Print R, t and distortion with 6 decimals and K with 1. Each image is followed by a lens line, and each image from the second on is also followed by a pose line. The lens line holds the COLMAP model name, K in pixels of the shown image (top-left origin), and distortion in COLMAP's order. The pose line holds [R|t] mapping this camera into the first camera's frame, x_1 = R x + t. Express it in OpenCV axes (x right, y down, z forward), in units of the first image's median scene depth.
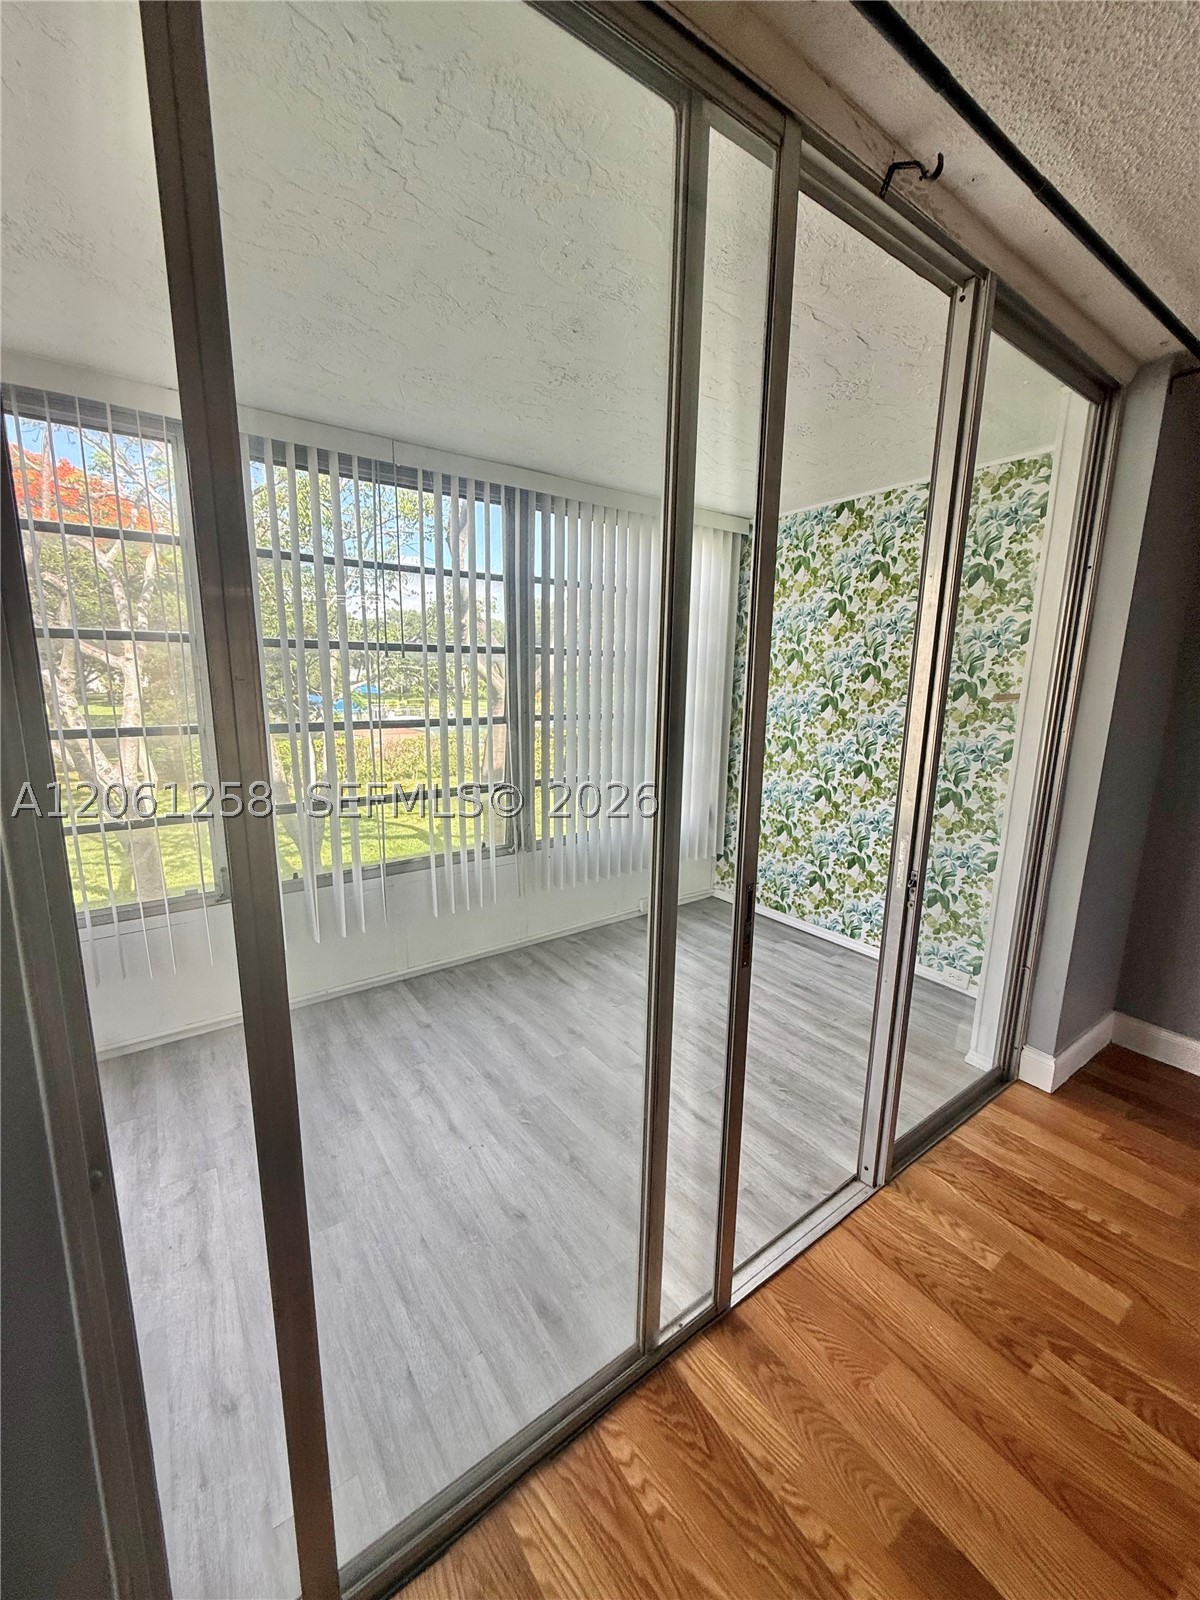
lens RADIAL K [[635.5, 0, 601.0], [0, 635.5, 795.6], [0, 0, 1]] dist [0.000102, -0.000152]
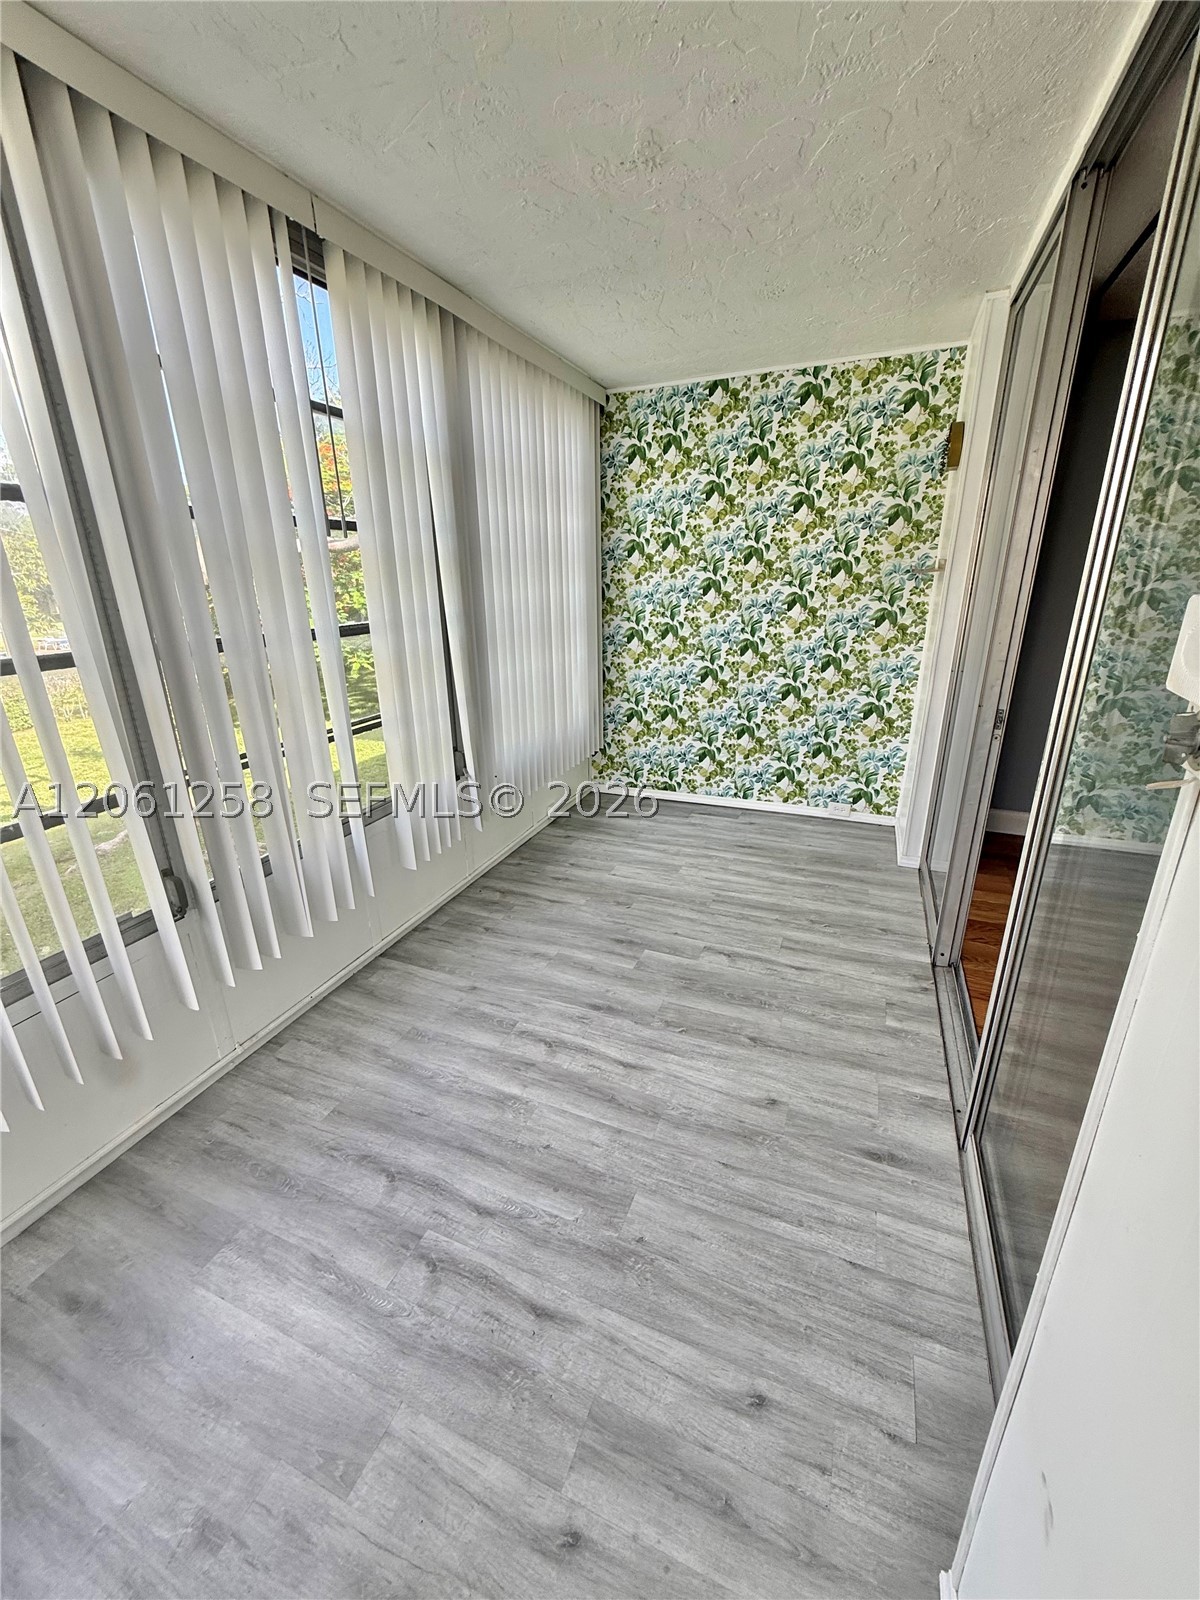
lens RADIAL K [[635.5, 0, 601.0], [0, 635.5, 795.6], [0, 0, 1]] dist [0.000102, -0.000152]
pose [[0.849437, -0.196774, 0.489629, -0.401538], [0.124778, 0.976459, 0.175951, -0.015090], [-0.512726, -0.088364, 0.853993, 0.168350]]
